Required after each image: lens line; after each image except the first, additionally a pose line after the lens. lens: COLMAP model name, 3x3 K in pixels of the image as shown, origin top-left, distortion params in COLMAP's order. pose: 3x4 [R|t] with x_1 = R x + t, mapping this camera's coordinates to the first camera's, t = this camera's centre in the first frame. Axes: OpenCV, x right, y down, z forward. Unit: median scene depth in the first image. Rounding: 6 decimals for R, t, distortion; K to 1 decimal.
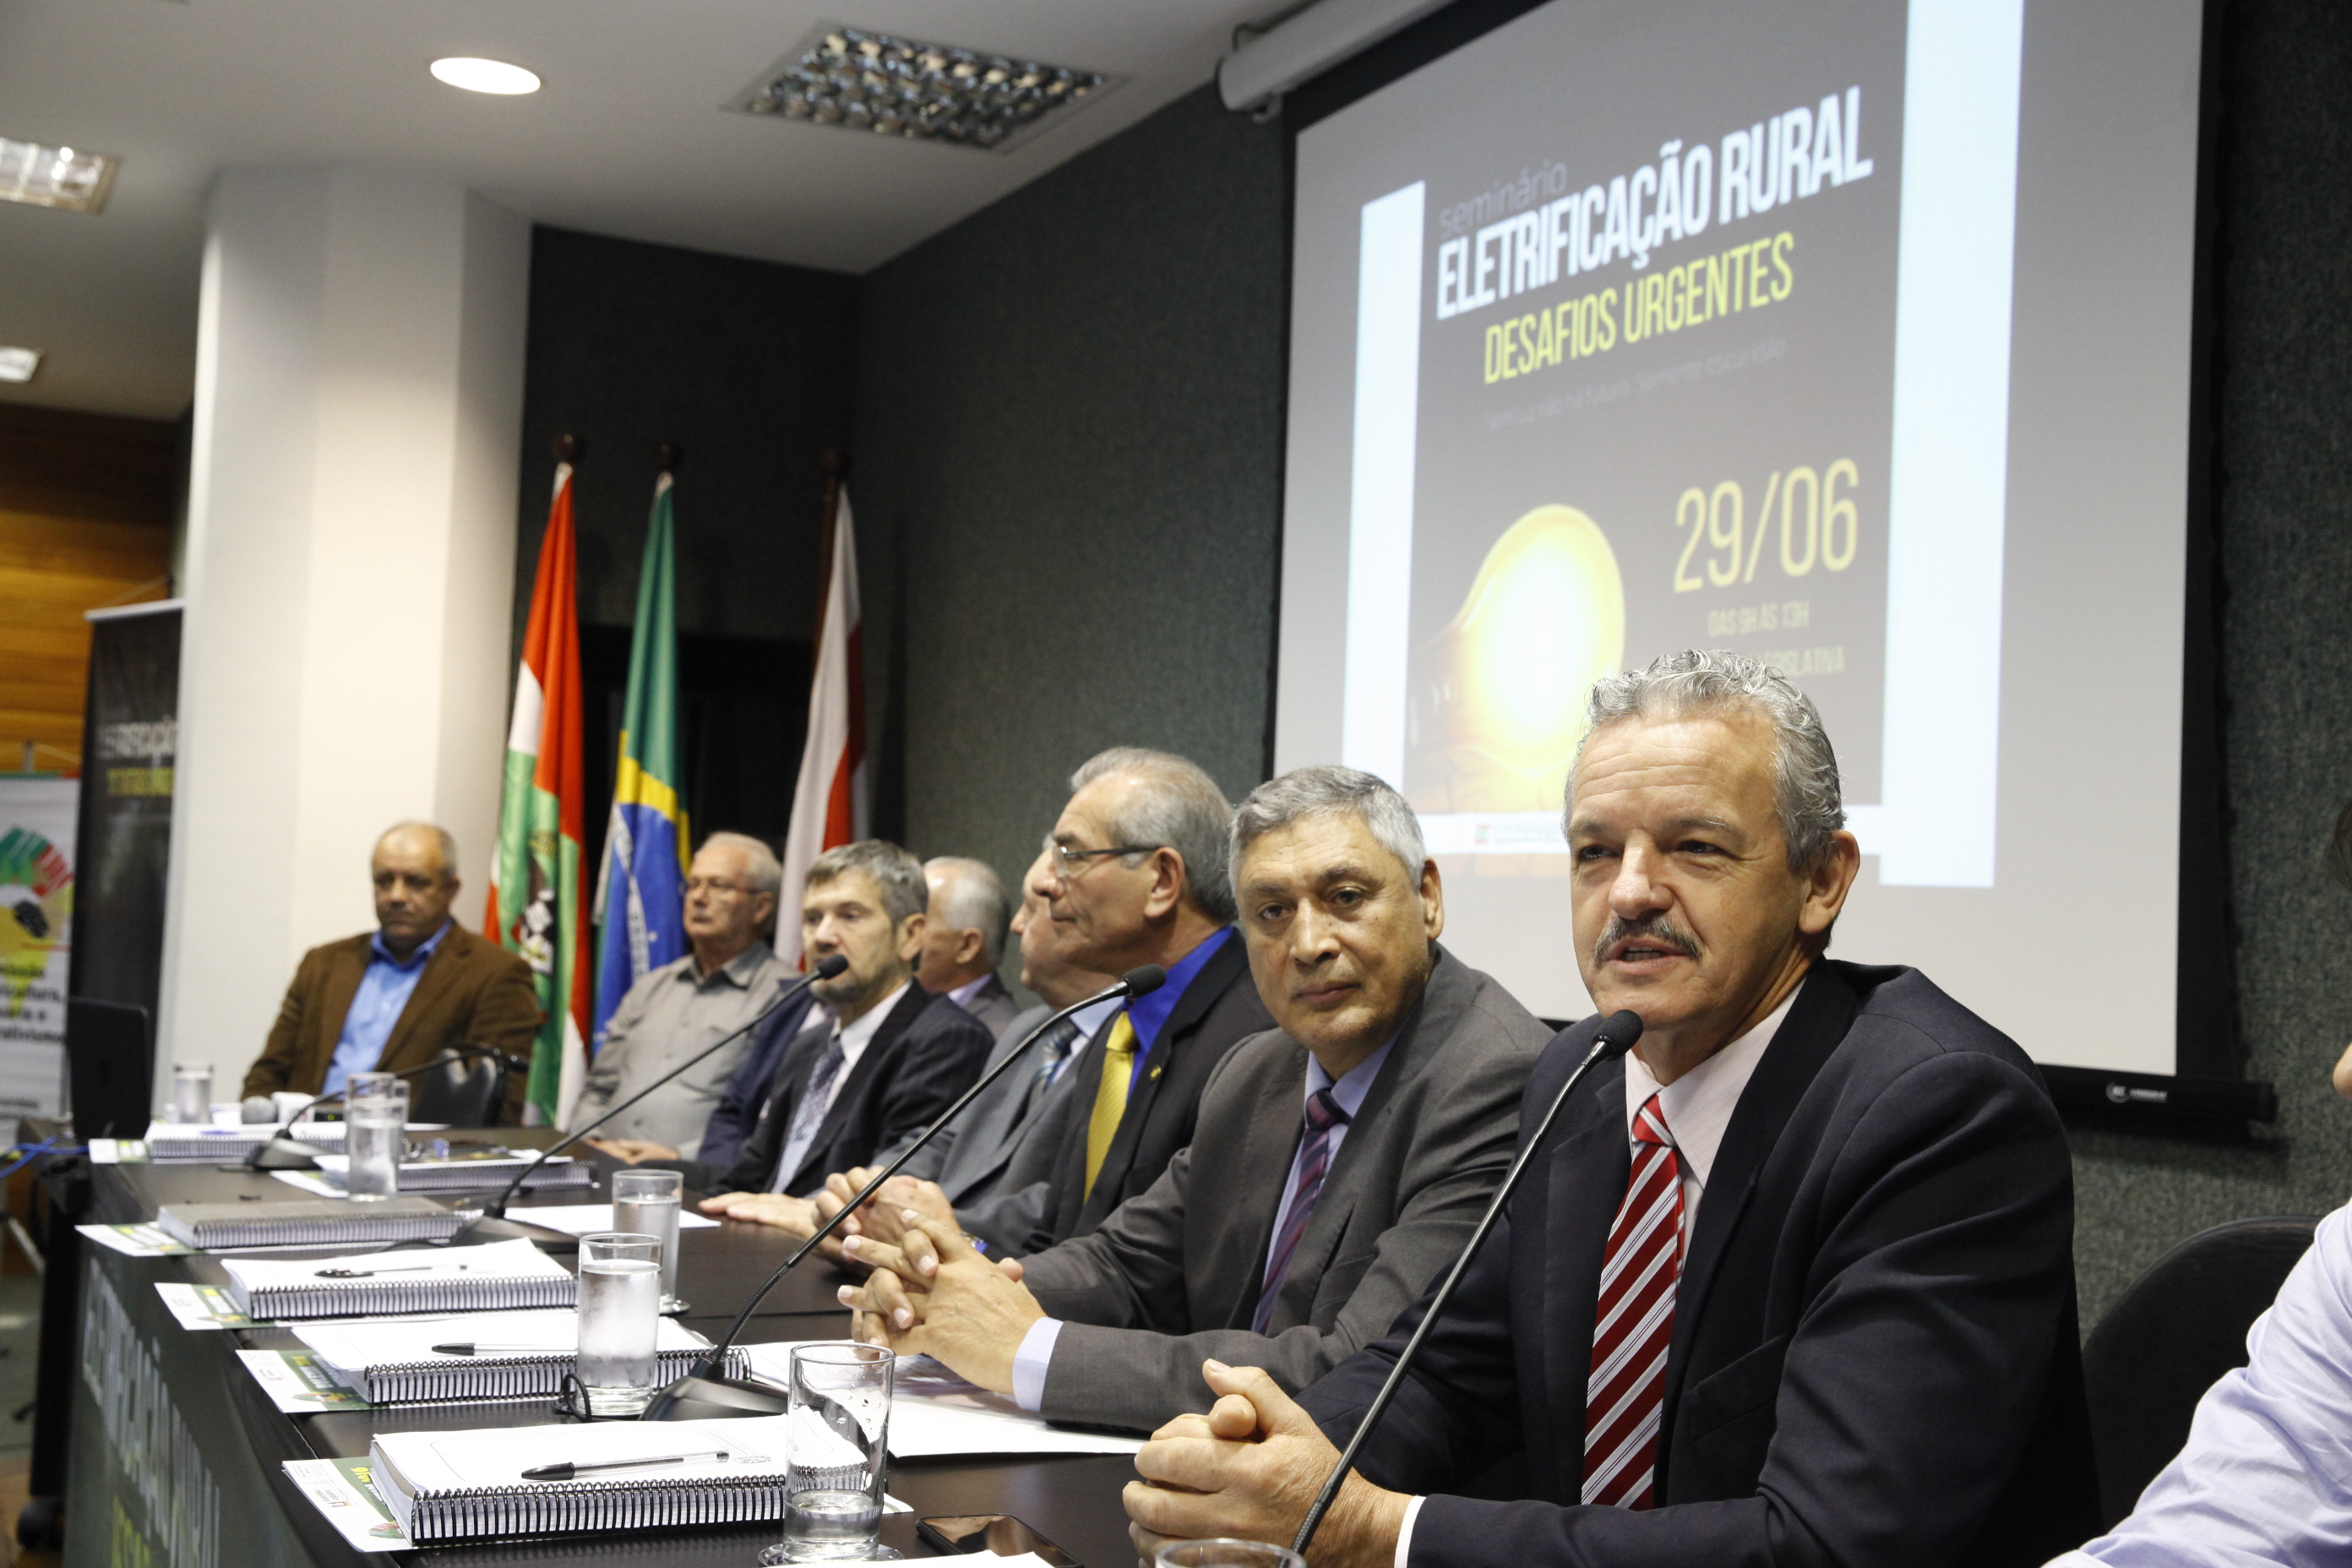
lens RADIAL K [[2604.7, 0, 1170.7], [0, 2604.7, 791.4], [0, 0, 1]] dist [0.000679, 0.173577]
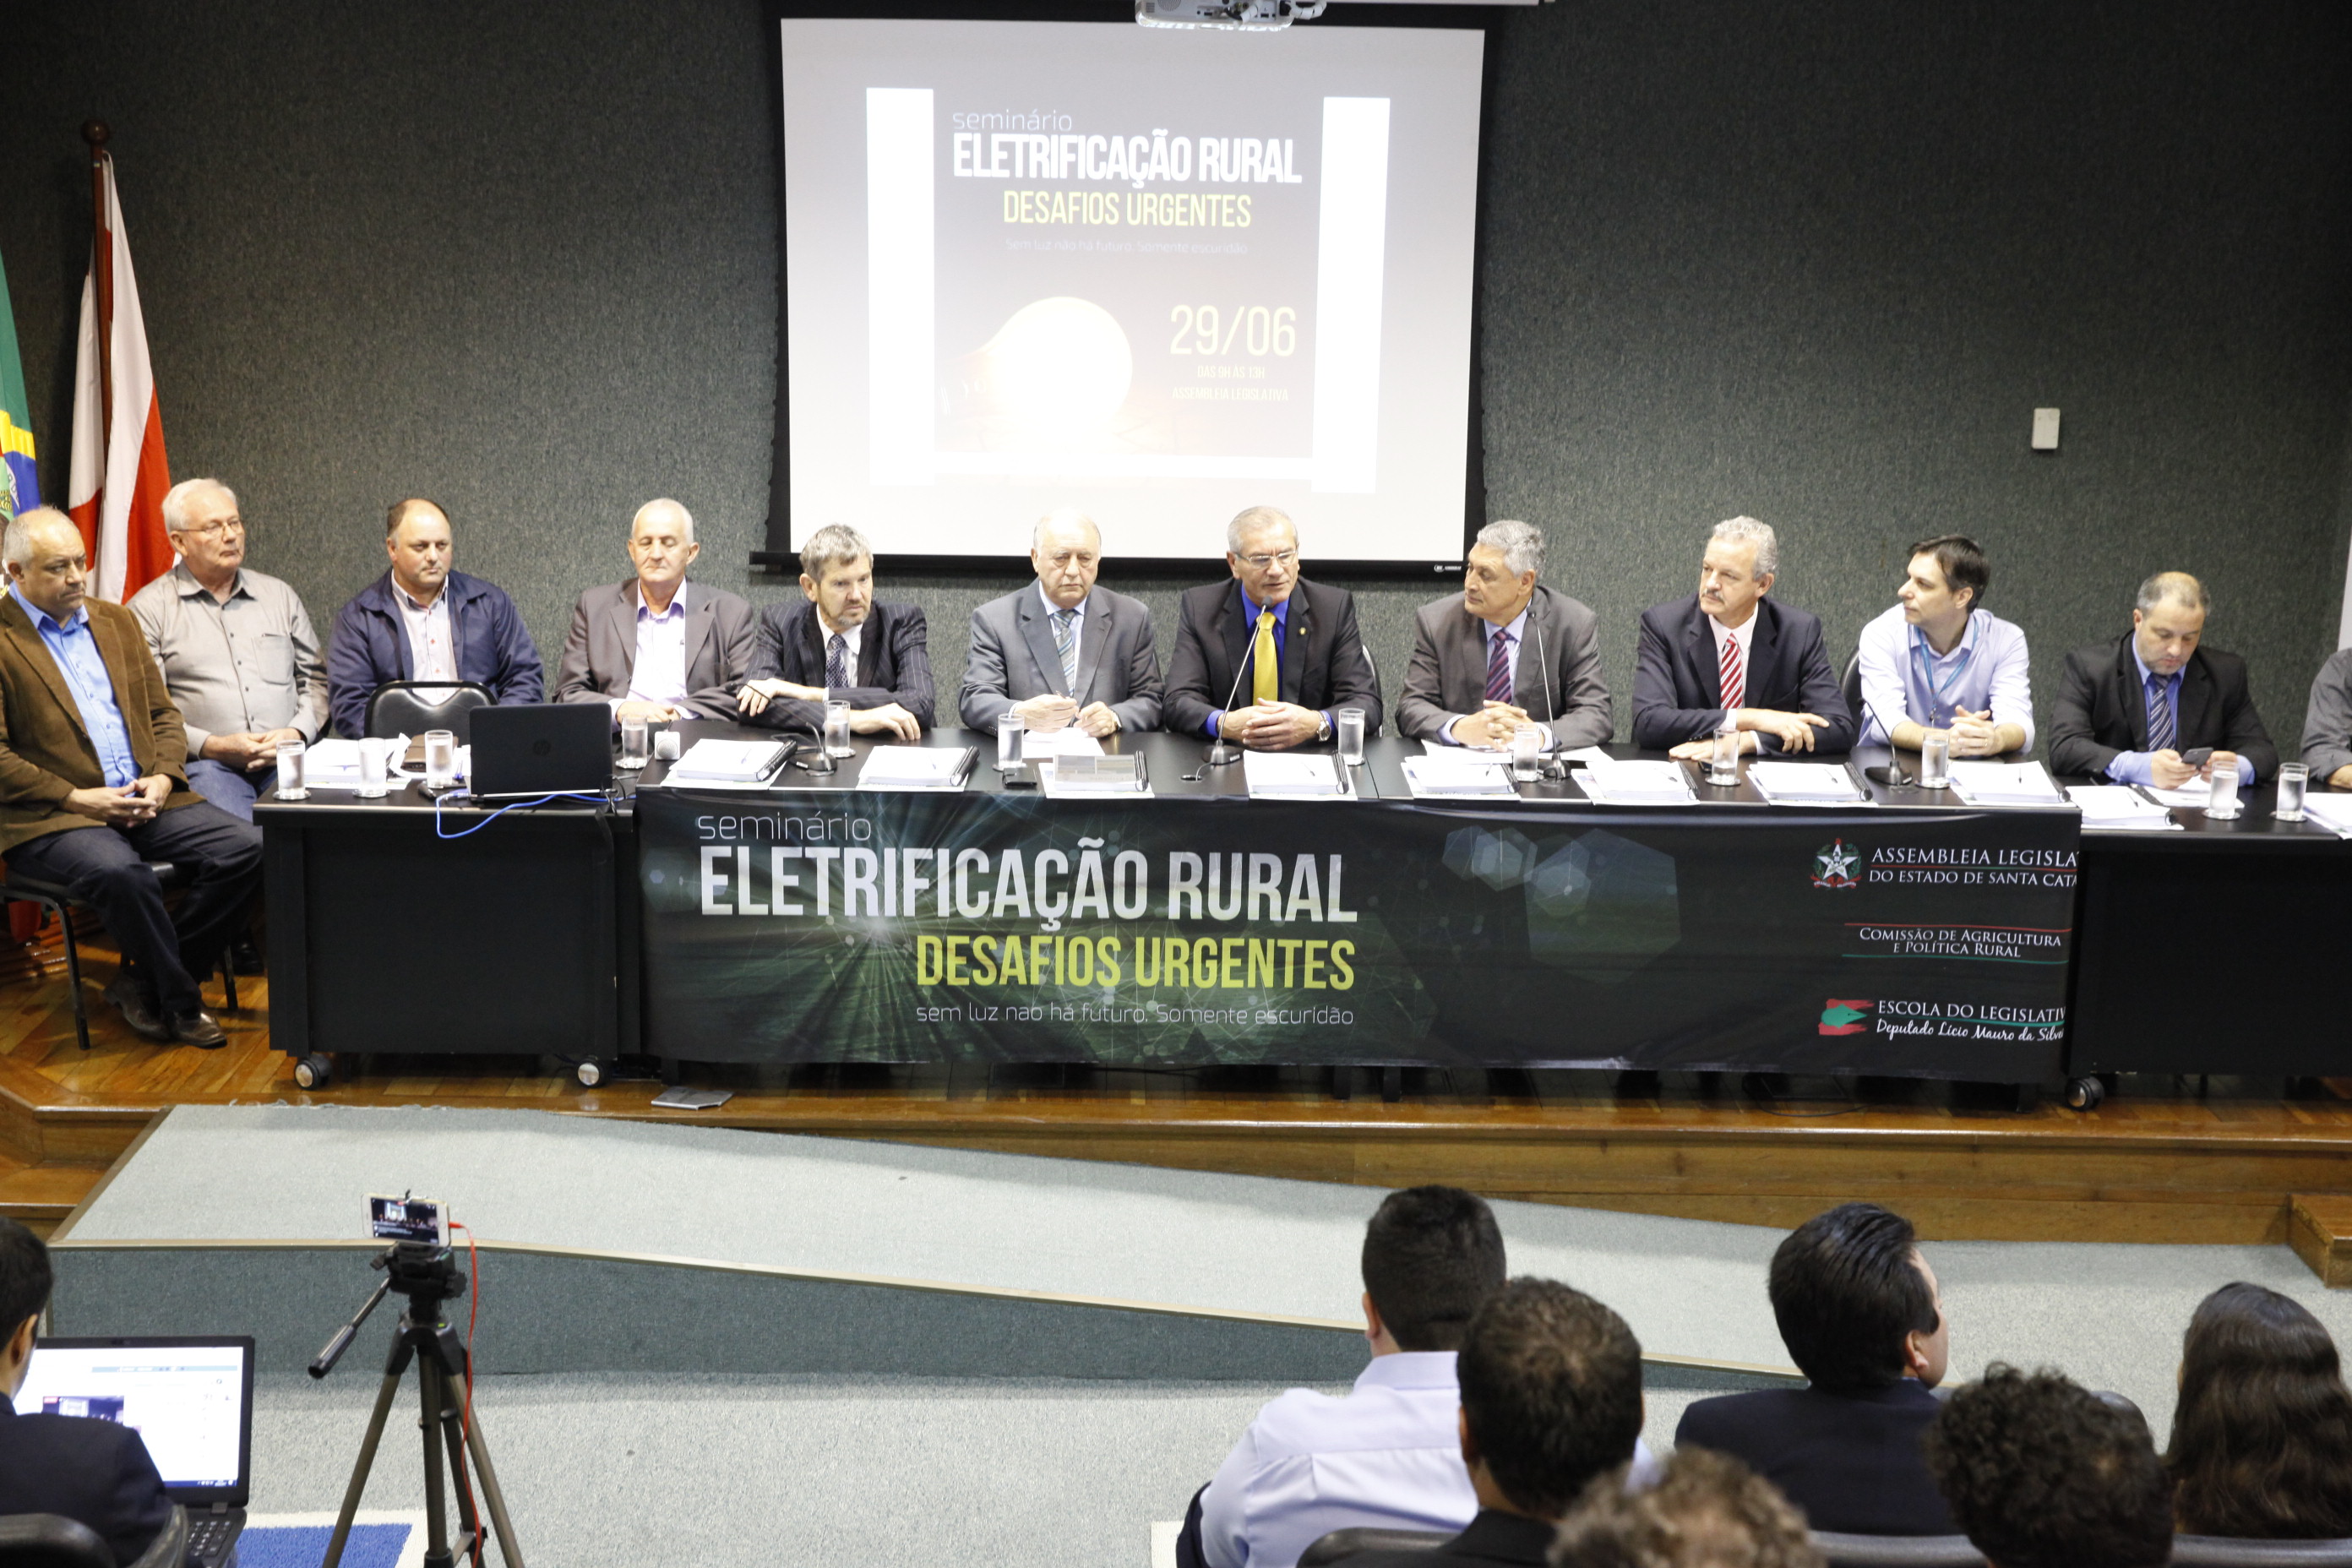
lens RADIAL K [[3259.2, 0, 1176.0], [0, 3259.2, 784.0], [0, 0, 1]] dist [0.106703, -0.045604]
pose [[0.431995, -0.237916, 0.869929, -2.099665], [-0.041495, 0.958312, 0.282693, -0.469722], [-0.900921, -0.158220, 0.404114, -0.126580]]
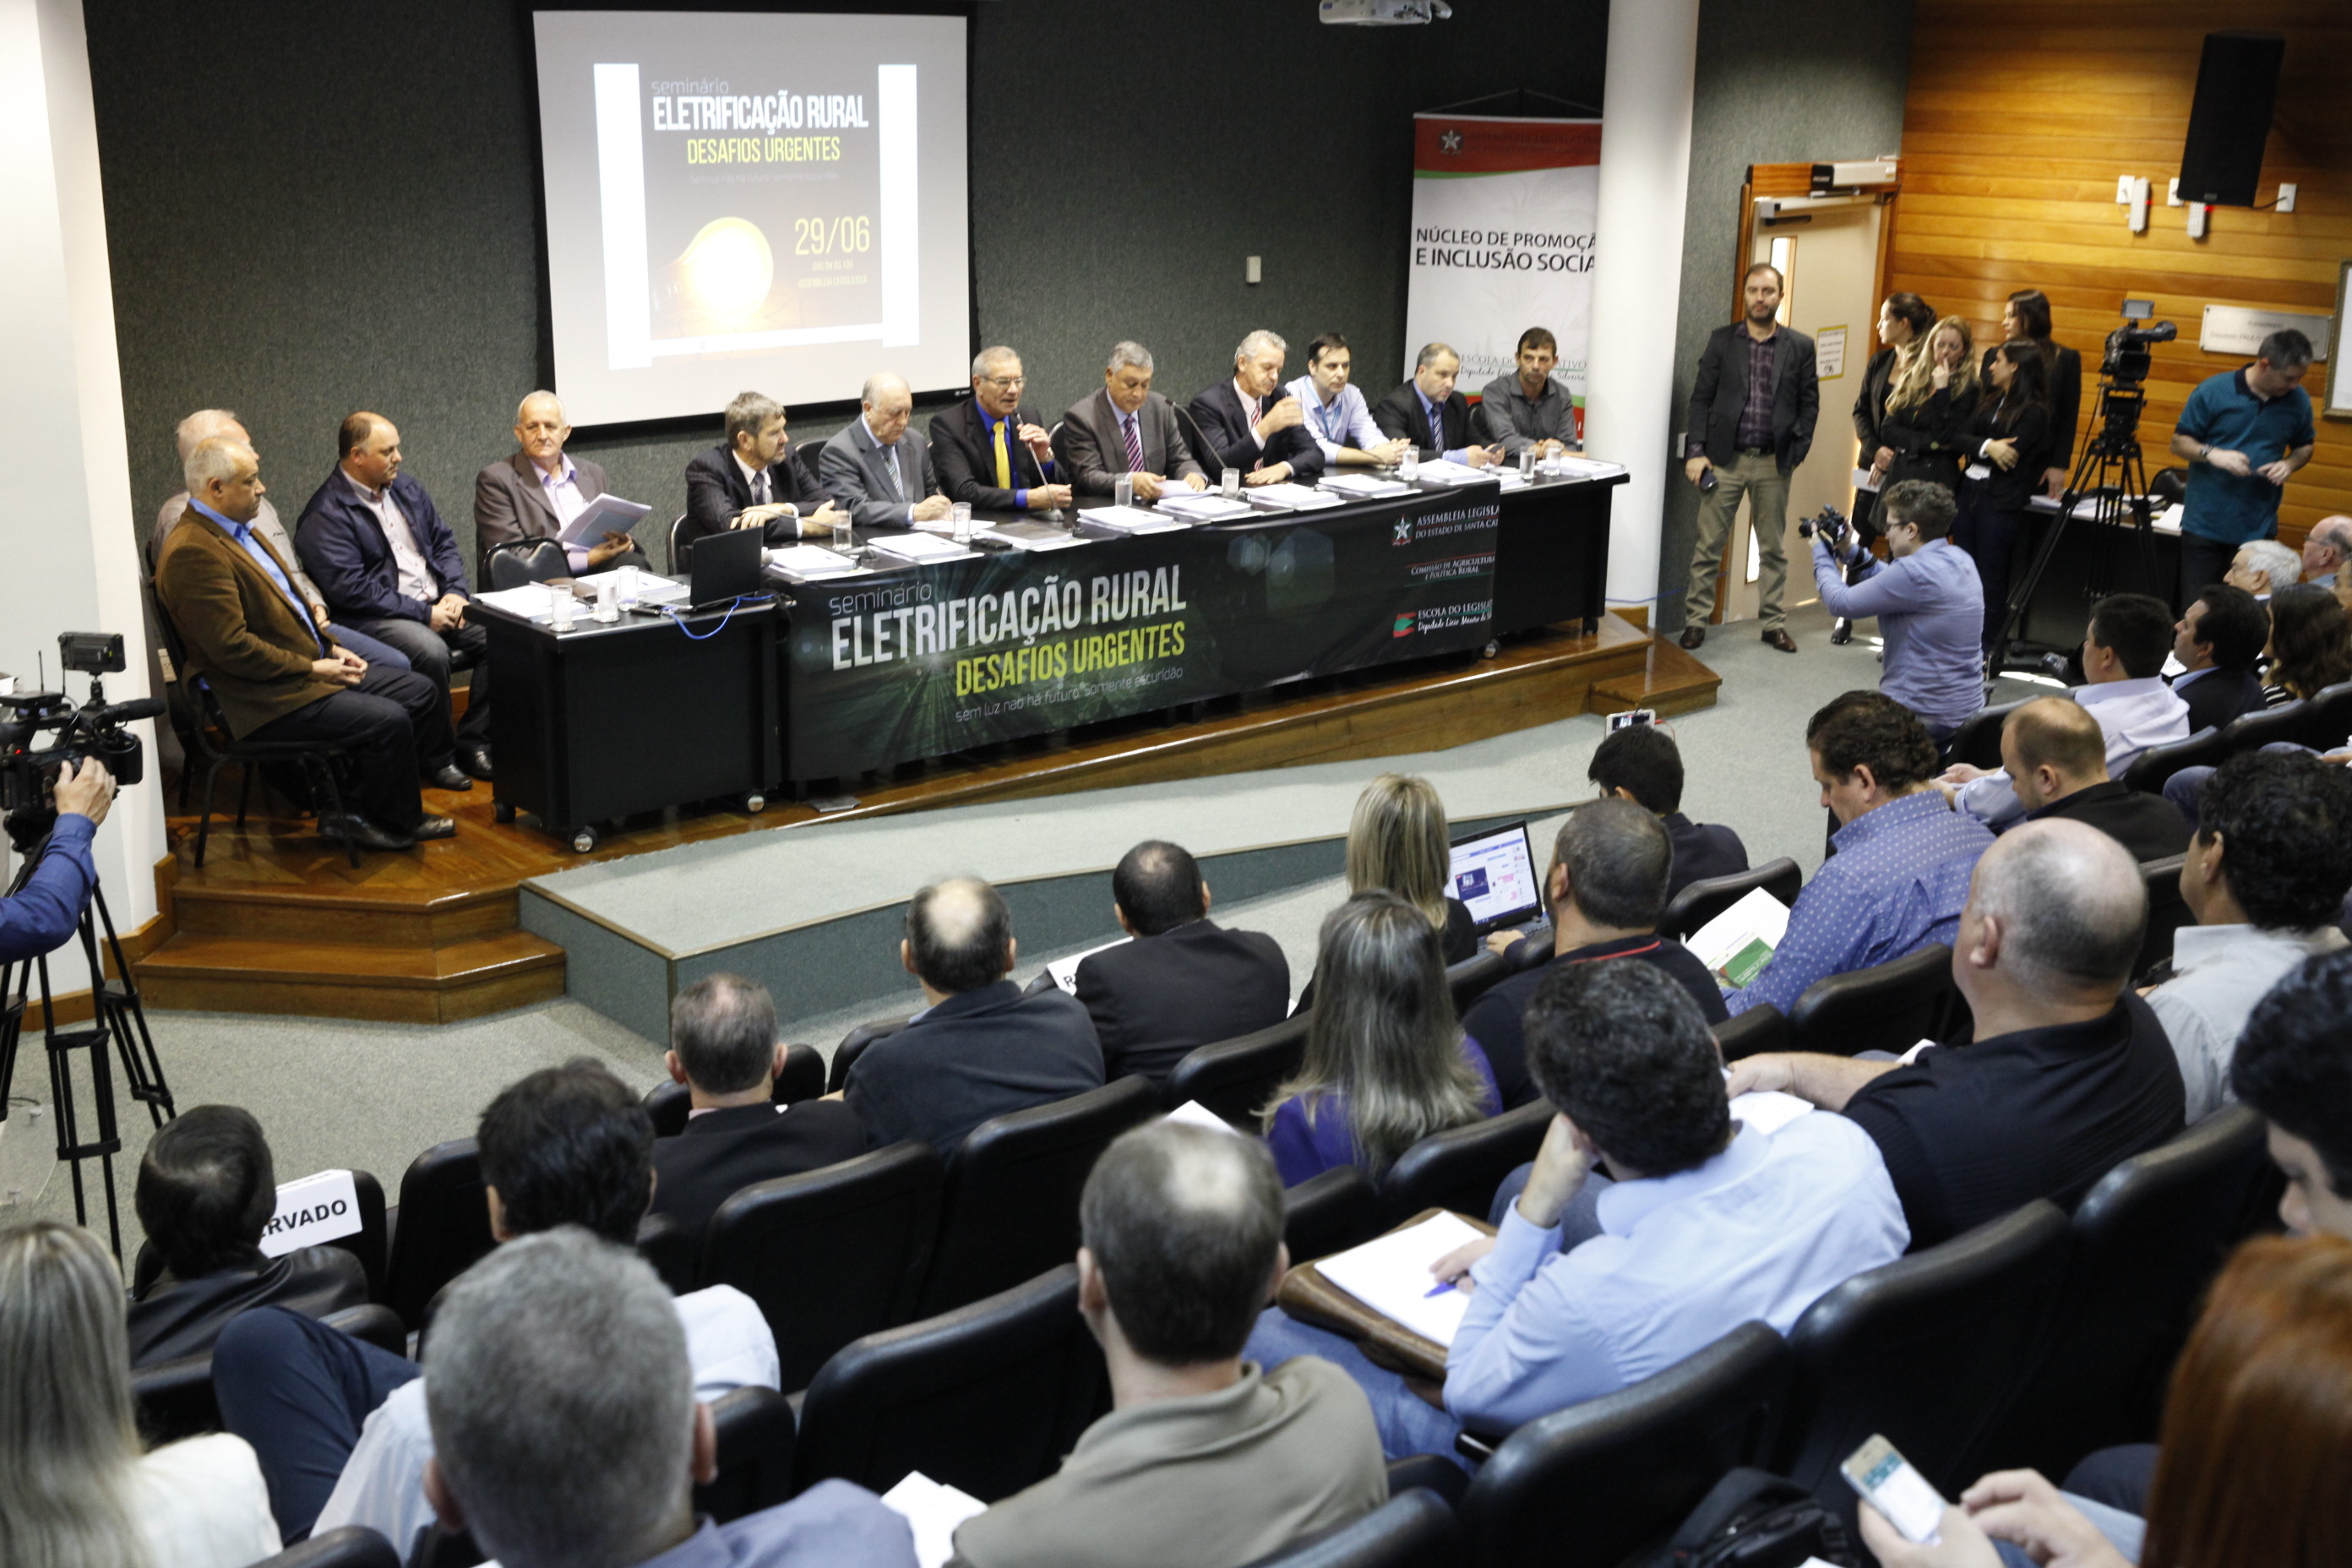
lens RADIAL K [[2693.1, 0, 1176.0], [0, 2693.1, 784.0], [0, 0, 1]] dist [0.016232, 0.161984]
pose [[-0.261484, -0.308408, 0.914609, -2.741371], [-0.069061, 0.951127, 0.300978, -0.431446], [-0.962734, 0.015537, -0.270004, 1.352364]]
